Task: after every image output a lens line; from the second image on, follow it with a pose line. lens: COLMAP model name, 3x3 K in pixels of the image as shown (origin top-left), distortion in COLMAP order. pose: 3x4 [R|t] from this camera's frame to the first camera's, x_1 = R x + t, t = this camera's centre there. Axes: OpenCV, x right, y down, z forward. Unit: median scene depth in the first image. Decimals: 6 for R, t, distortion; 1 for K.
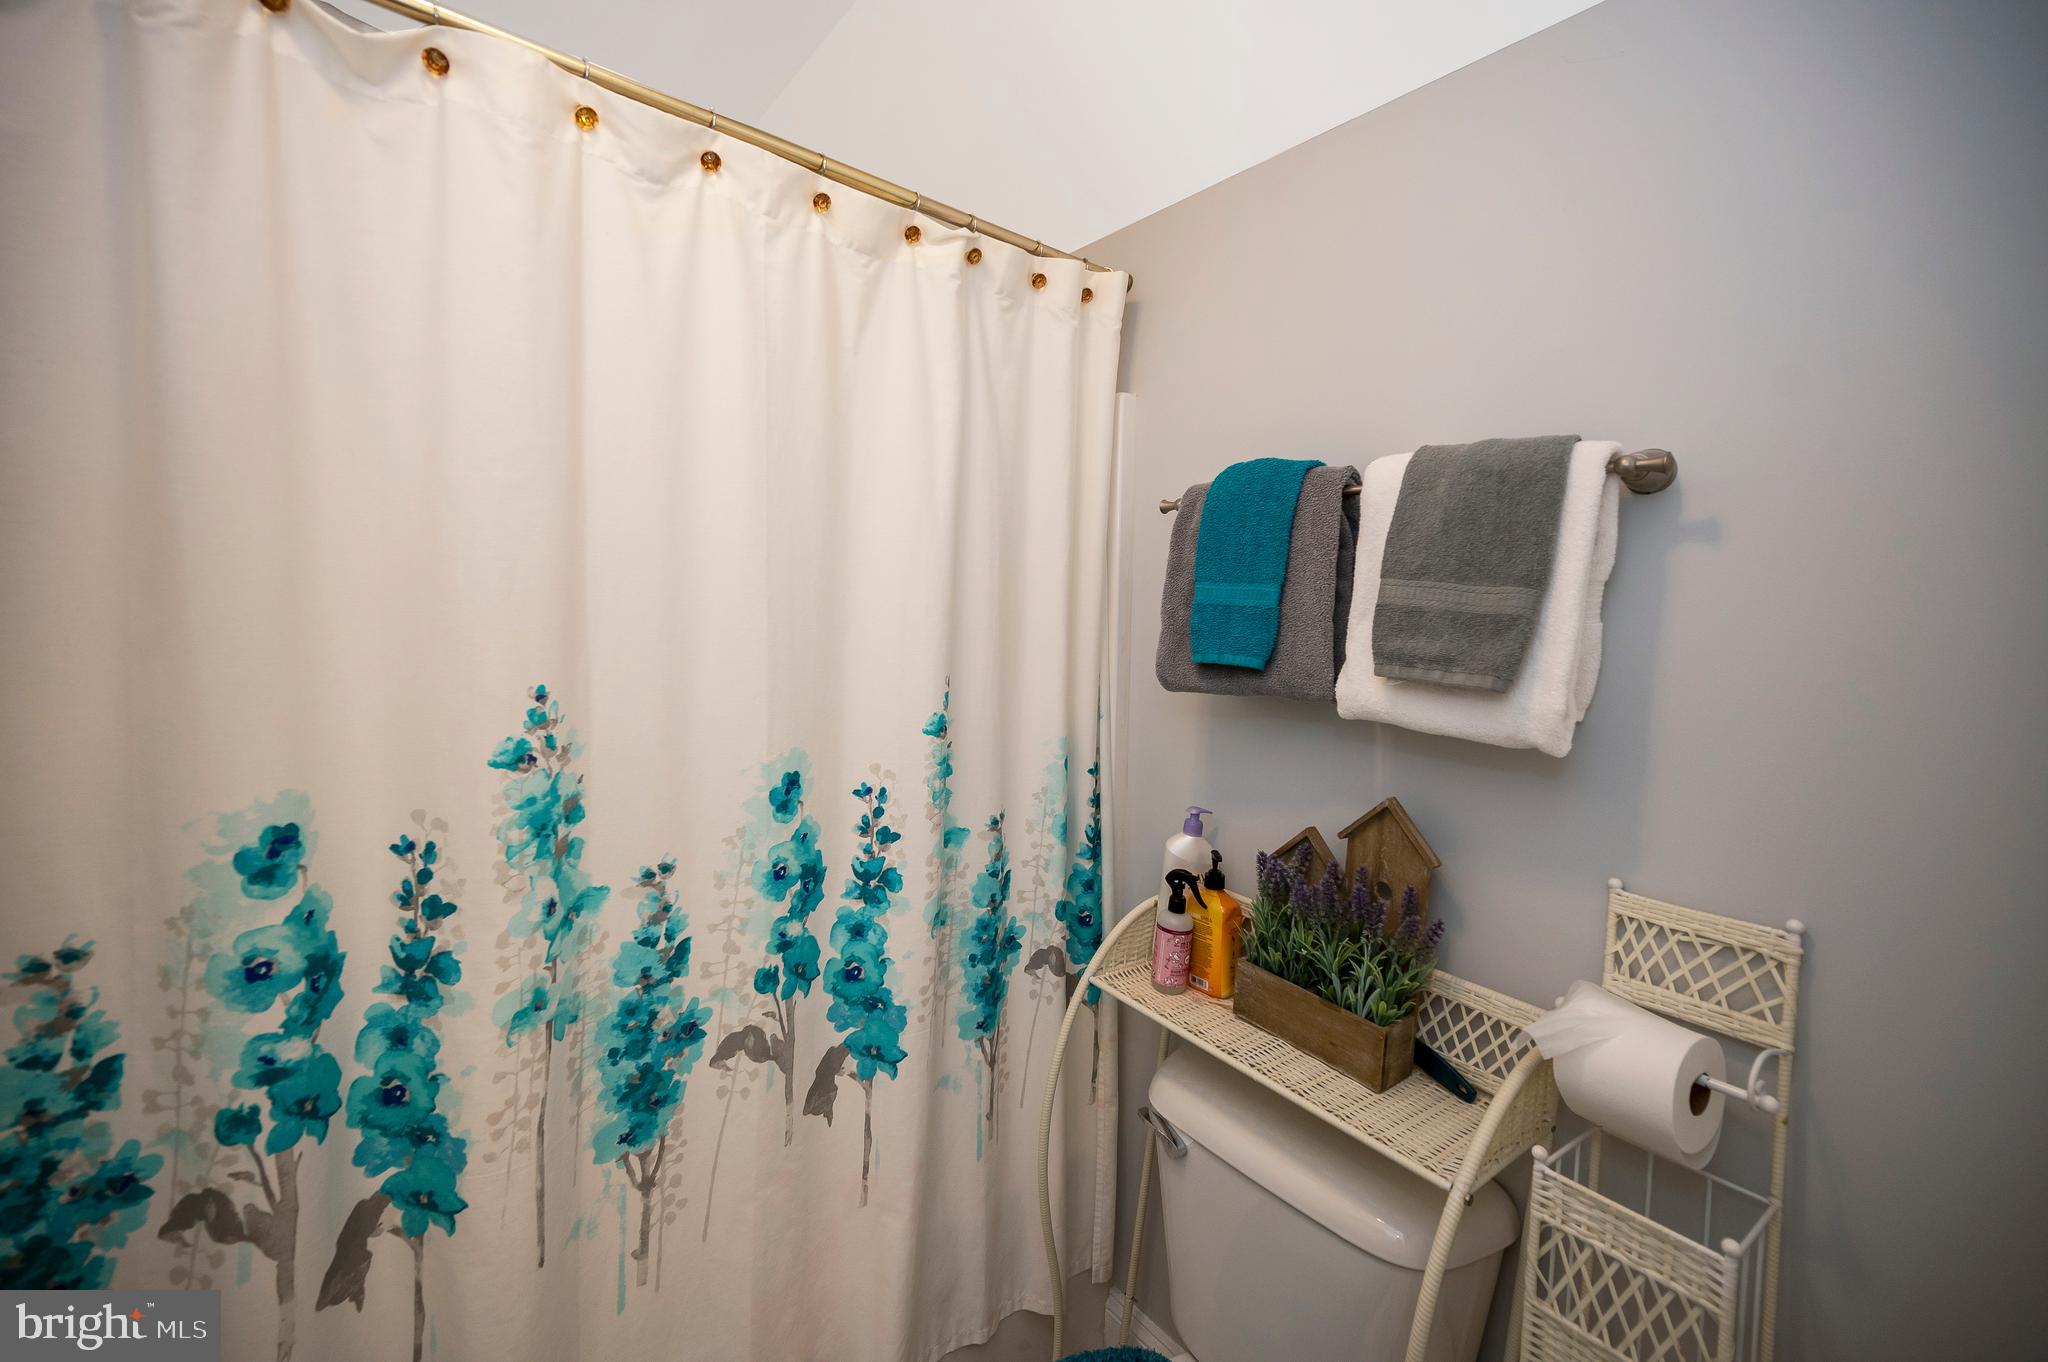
lens RADIAL K [[842.7, 0, 1039.8], [0, 842.7, 622.7], [0, 0, 1]] dist [-0.001808, -0.000088]
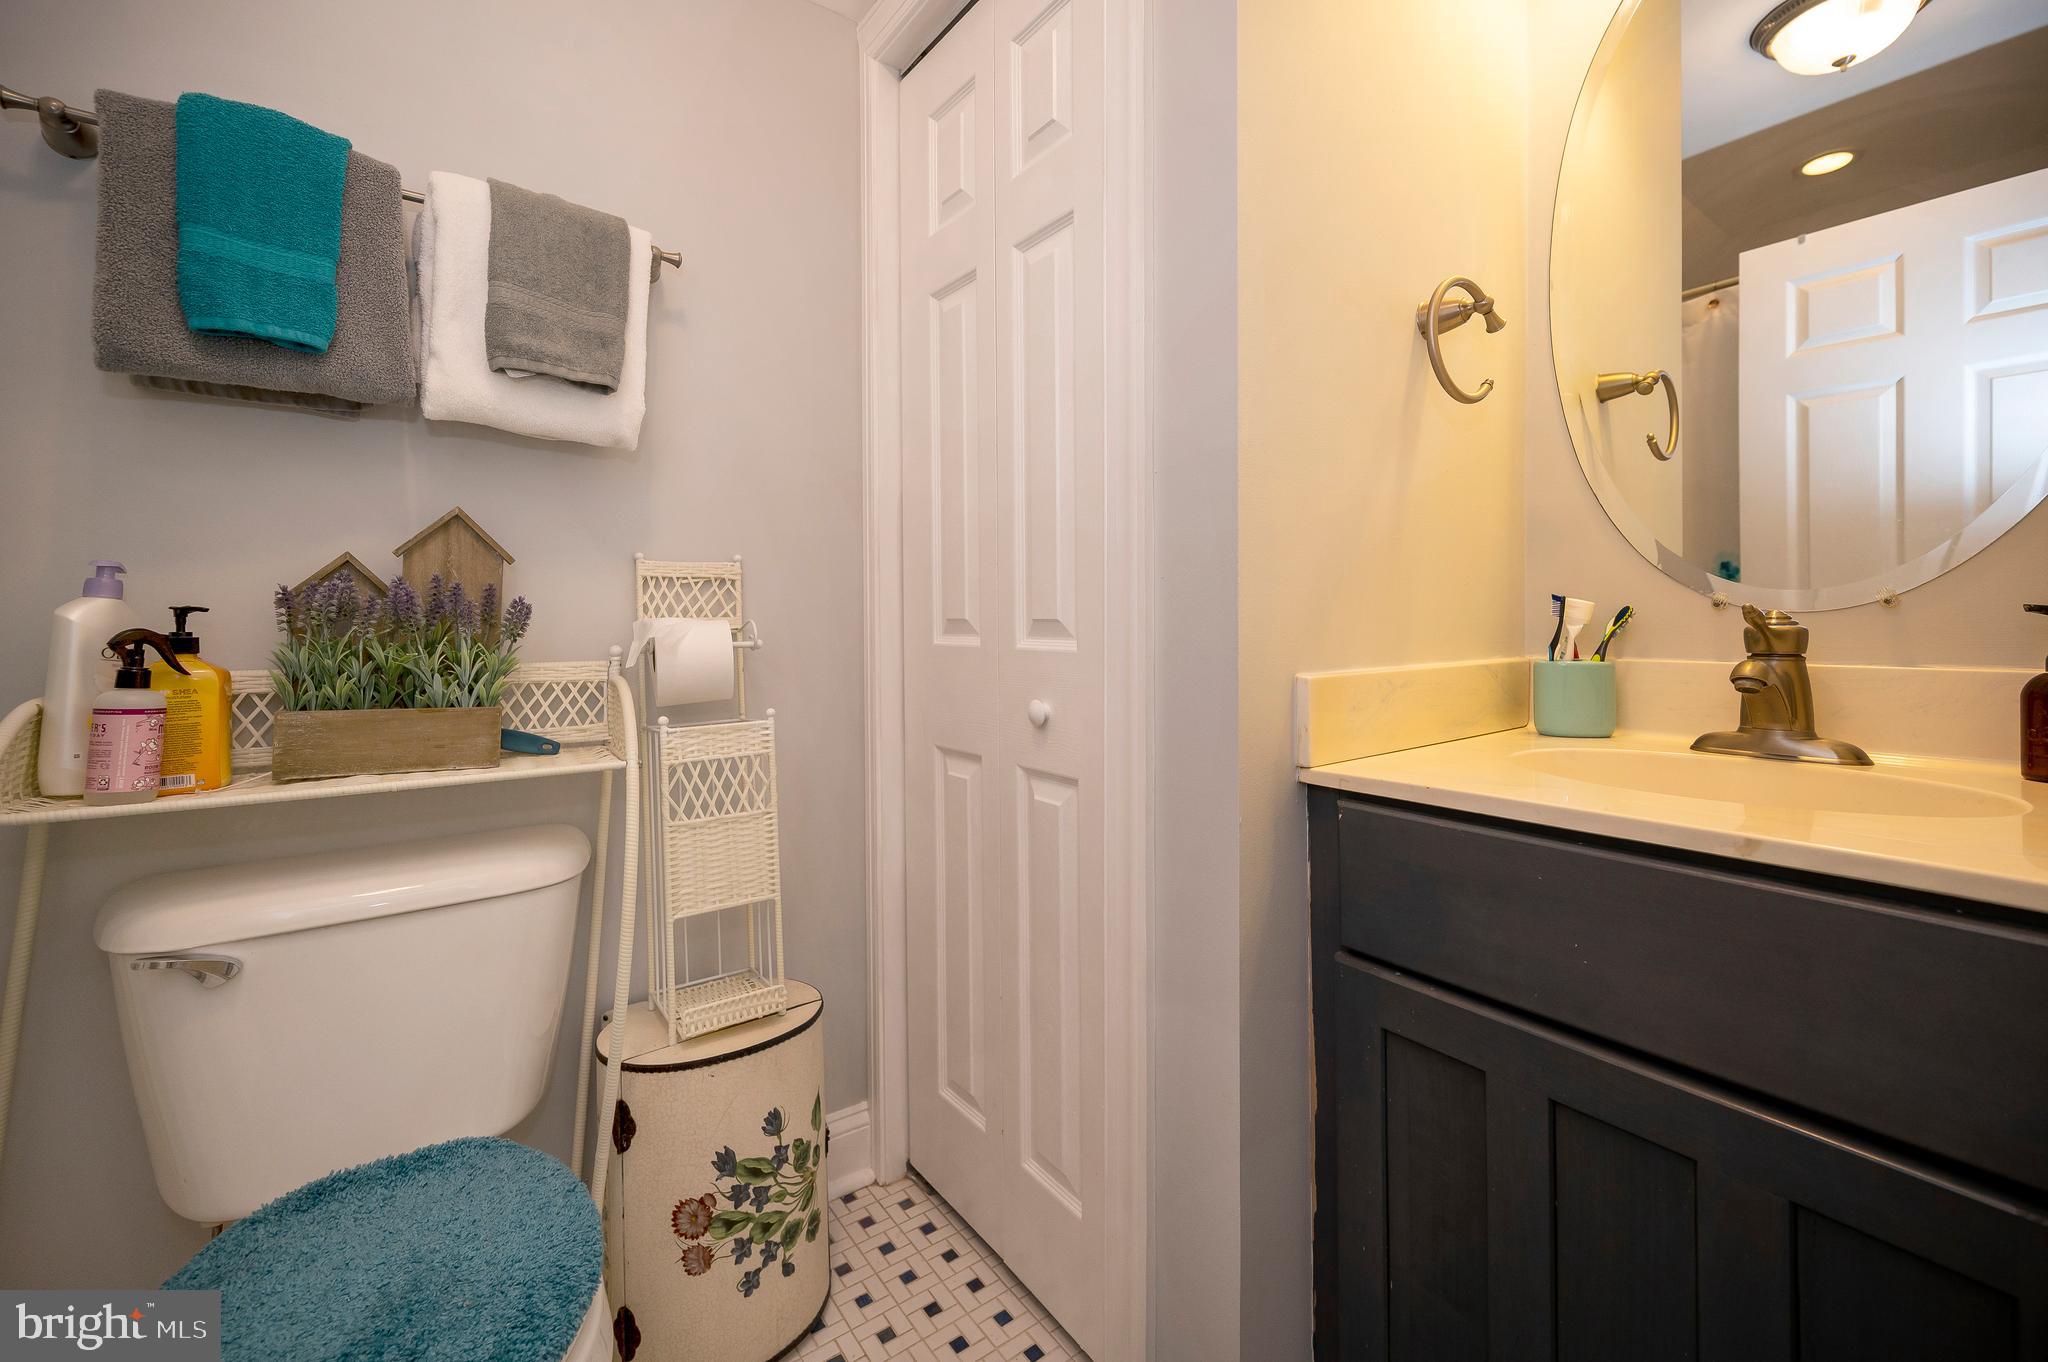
lens RADIAL K [[842.7, 0, 1039.8], [0, 842.7, 622.7], [0, 0, 1]] dist [-0.001808, -0.000088]
pose [[0.033662, -0.031133, 0.998948, -0.710976], [0.045287, 0.998536, 0.029594, 0.410770], [-0.998407, 0.044243, 0.035022, 0.284645]]
